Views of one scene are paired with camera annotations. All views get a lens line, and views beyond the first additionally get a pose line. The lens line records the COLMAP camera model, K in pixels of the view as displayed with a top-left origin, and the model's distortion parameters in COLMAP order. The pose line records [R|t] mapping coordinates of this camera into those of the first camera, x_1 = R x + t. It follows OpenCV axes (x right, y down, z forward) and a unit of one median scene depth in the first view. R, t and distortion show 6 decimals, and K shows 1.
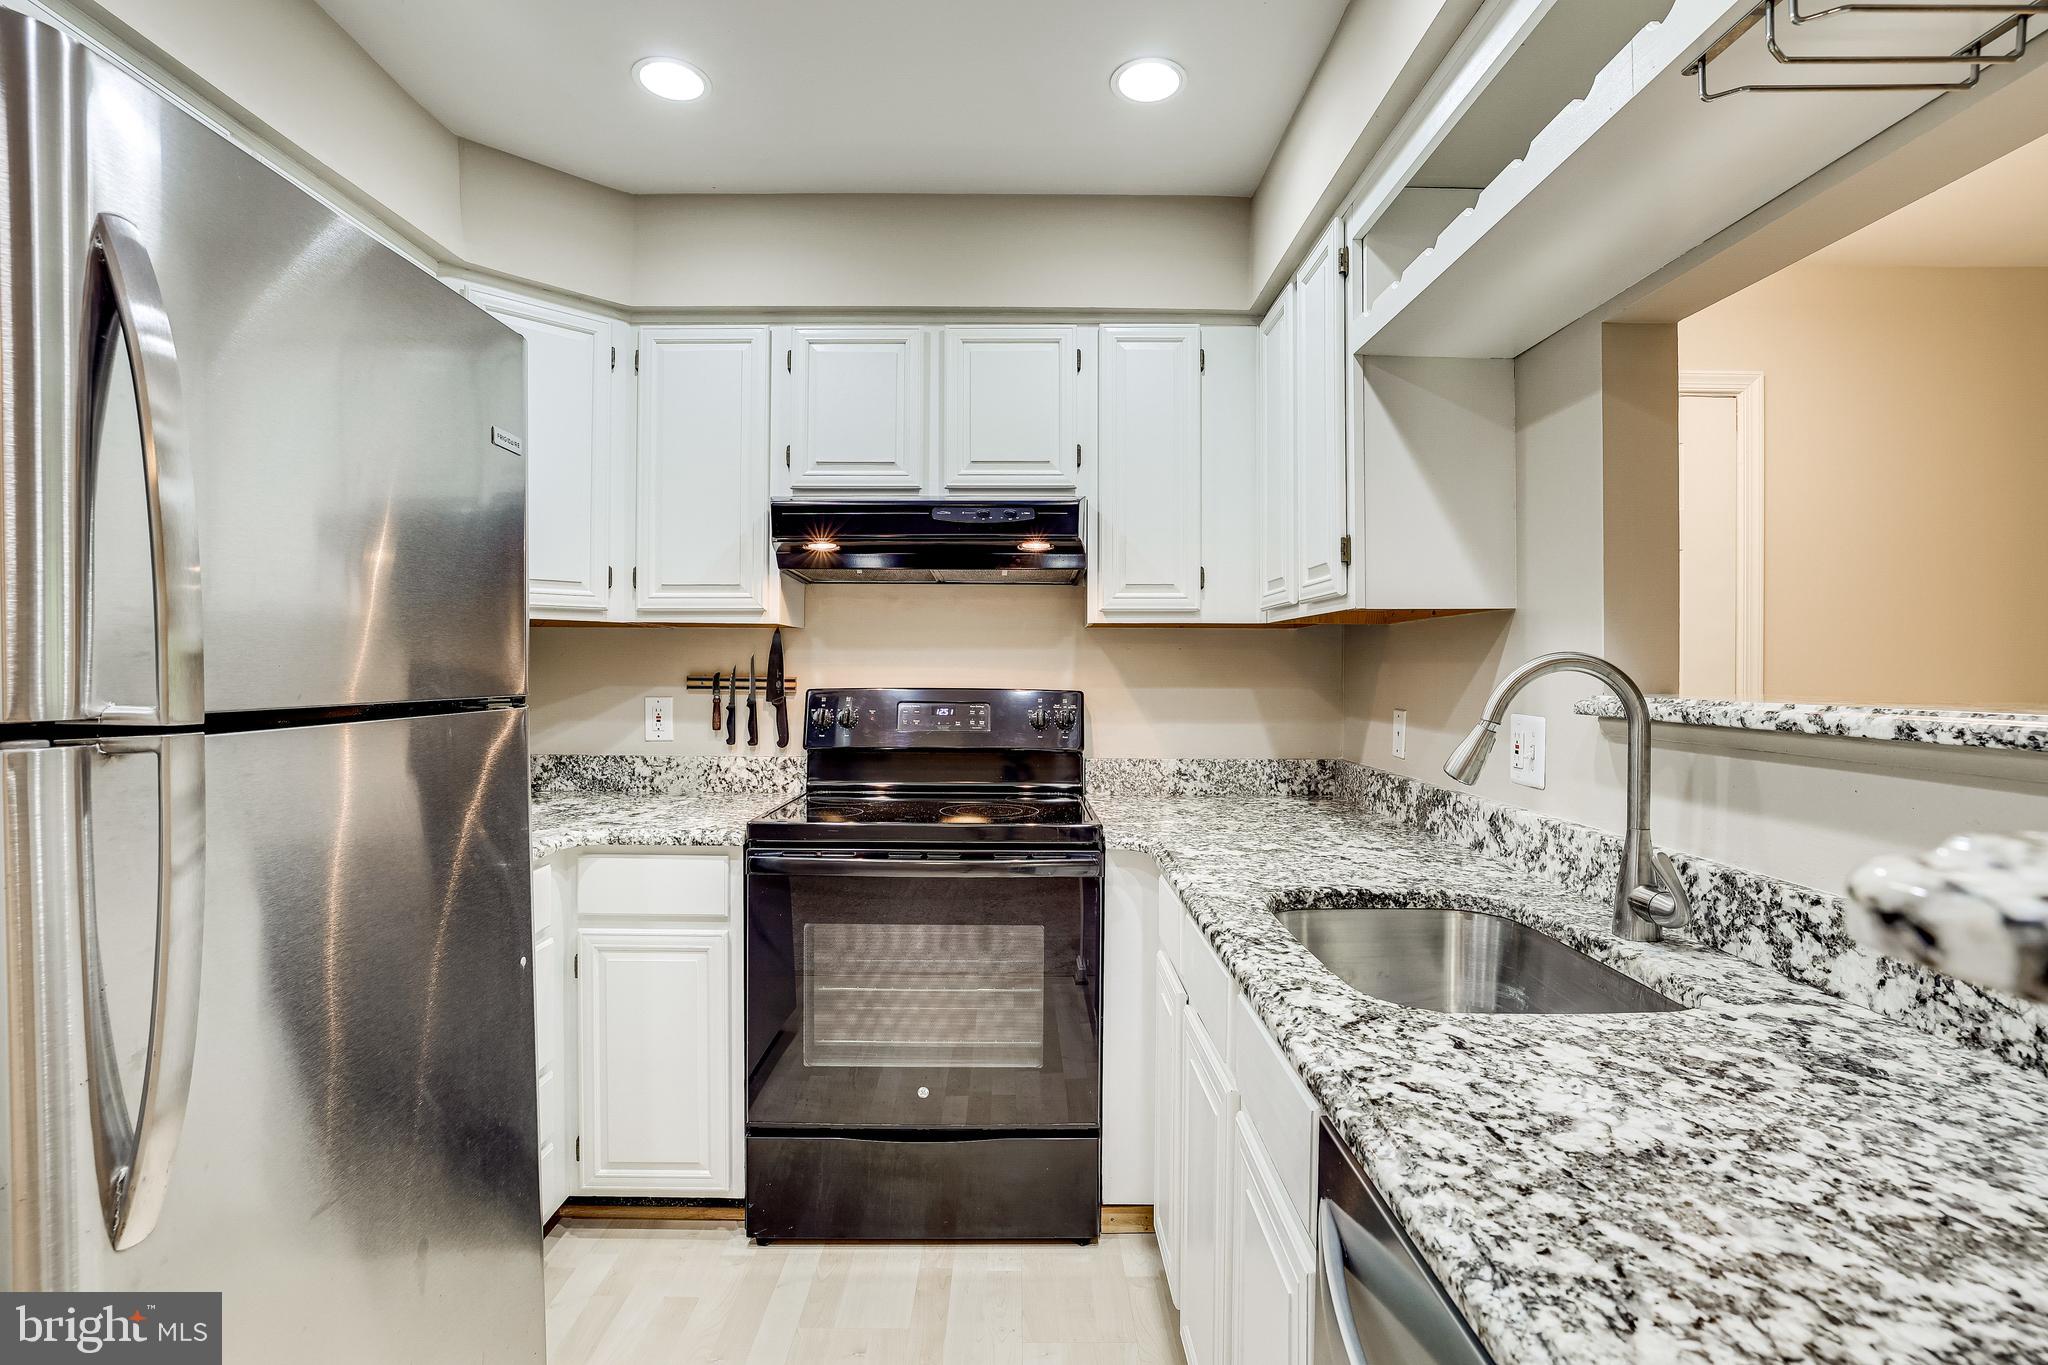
lens RADIAL K [[934.7, 0, 1017.1], [0, 934.7, 664.4], [0, 0, 1]] dist [-0.041225, 0.015823]
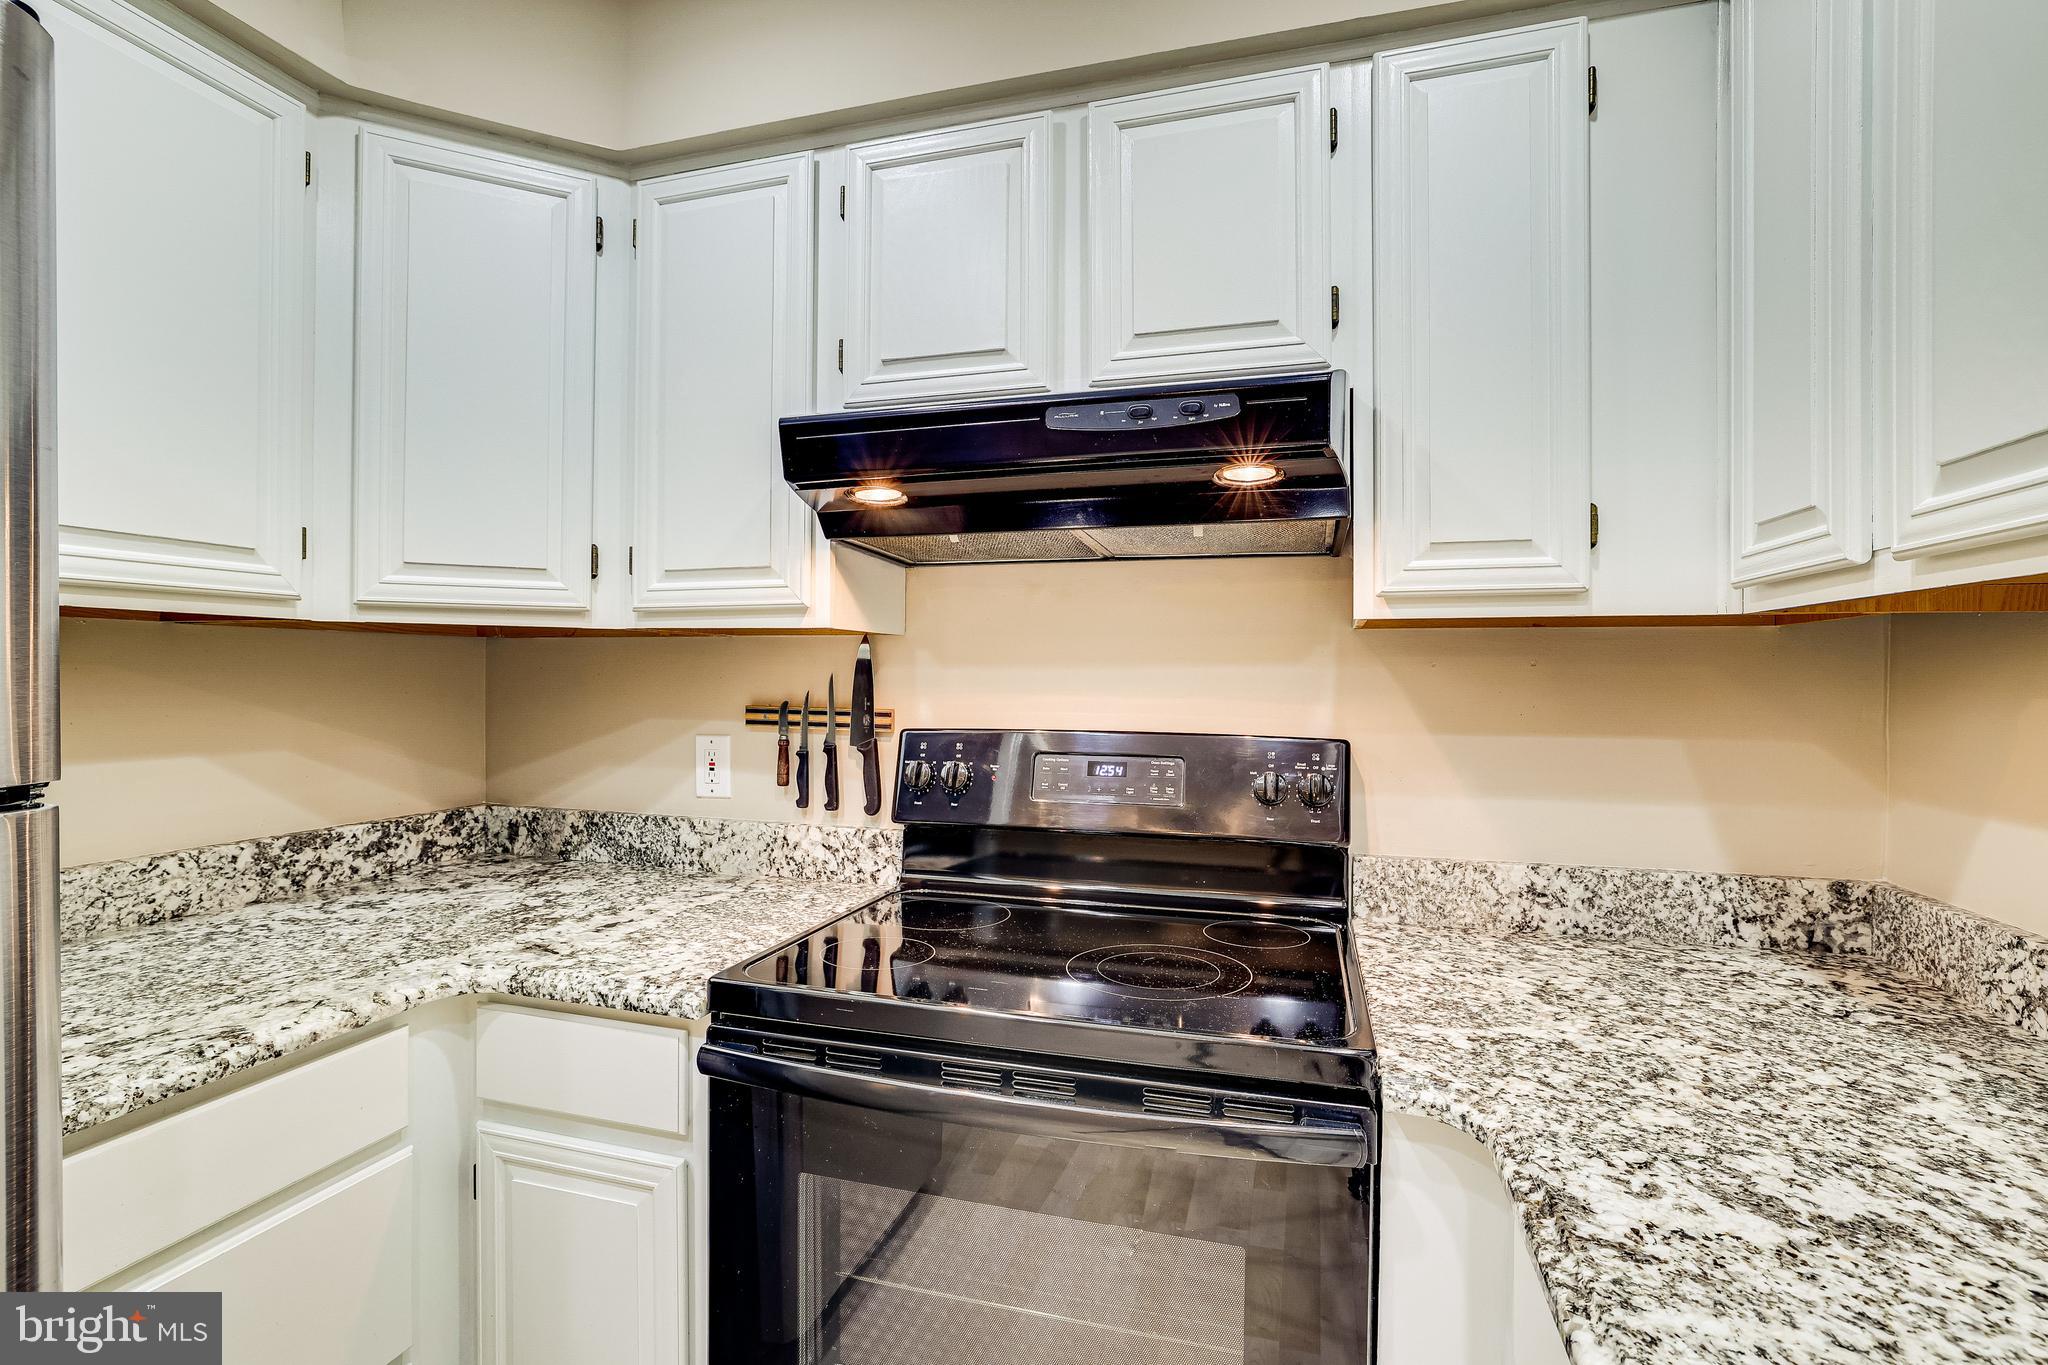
lens RADIAL K [[934.7, 0, 1021.3], [0, 934.7, 677.5], [0, 0, 1]] dist [-0.041225, 0.015823]
pose [[0.959358, 0.001113, -0.282189, 0.045512], [-0.000212, 0.999995, 0.003222, -0.013399], [0.282191, -0.003031, 0.959353, 0.462711]]
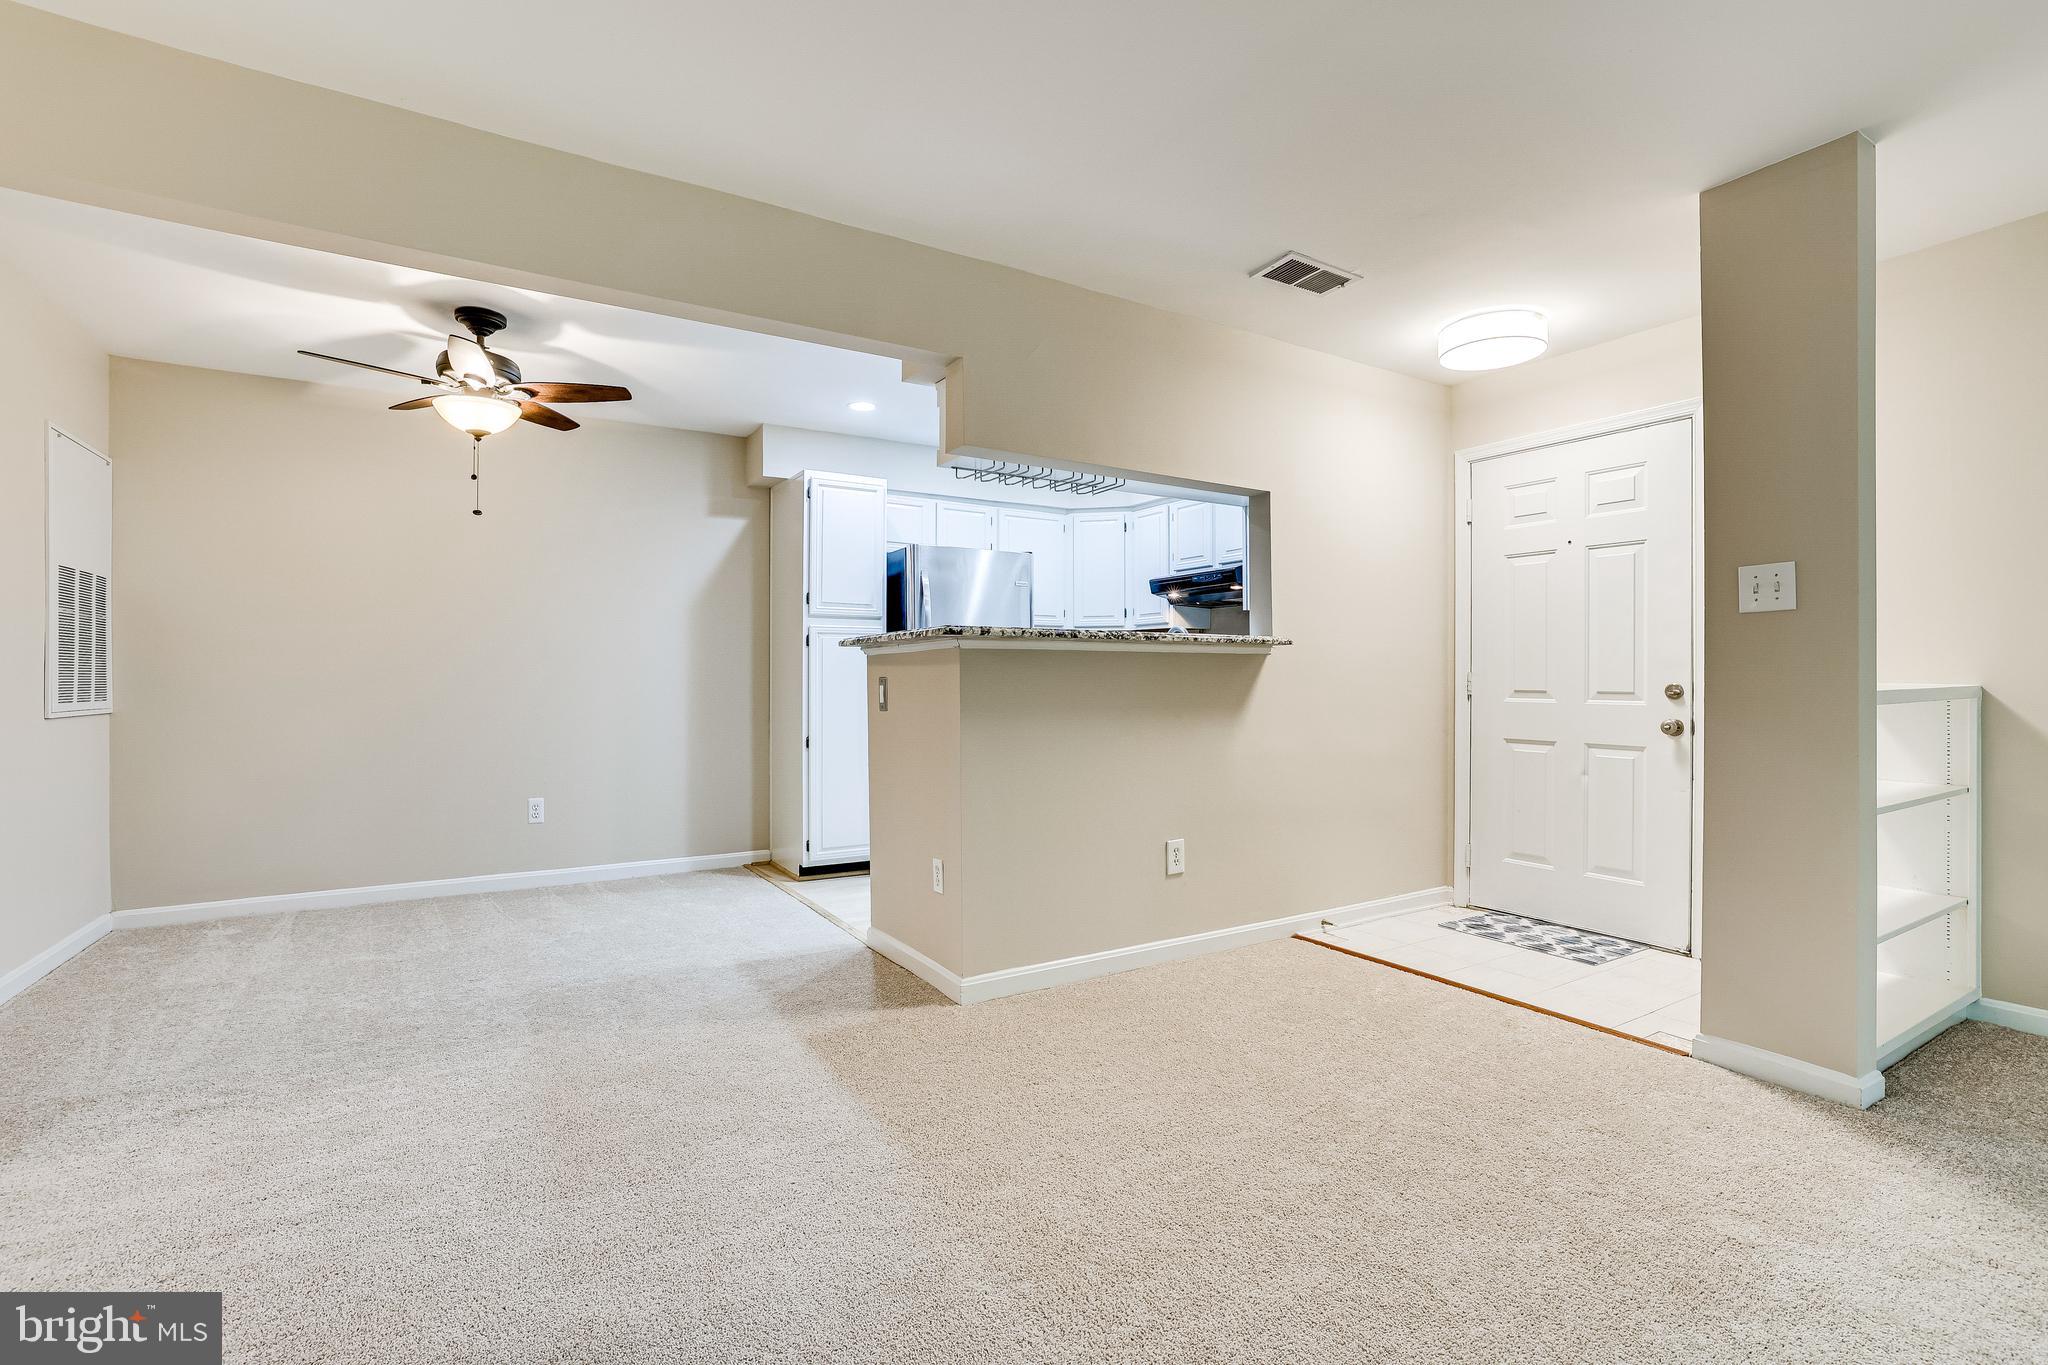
lens RADIAL K [[934.7, 0, 1035.5], [0, 934.7, 674.4], [0, 0, 1]] dist [-0.041225, 0.015823]
pose [[0.528059, -0.009303, -0.849157, 1.691734], [0.007152, 0.999953, -0.006508, 0.095570], [0.849178, -0.002637, 0.528101, -0.605531]]
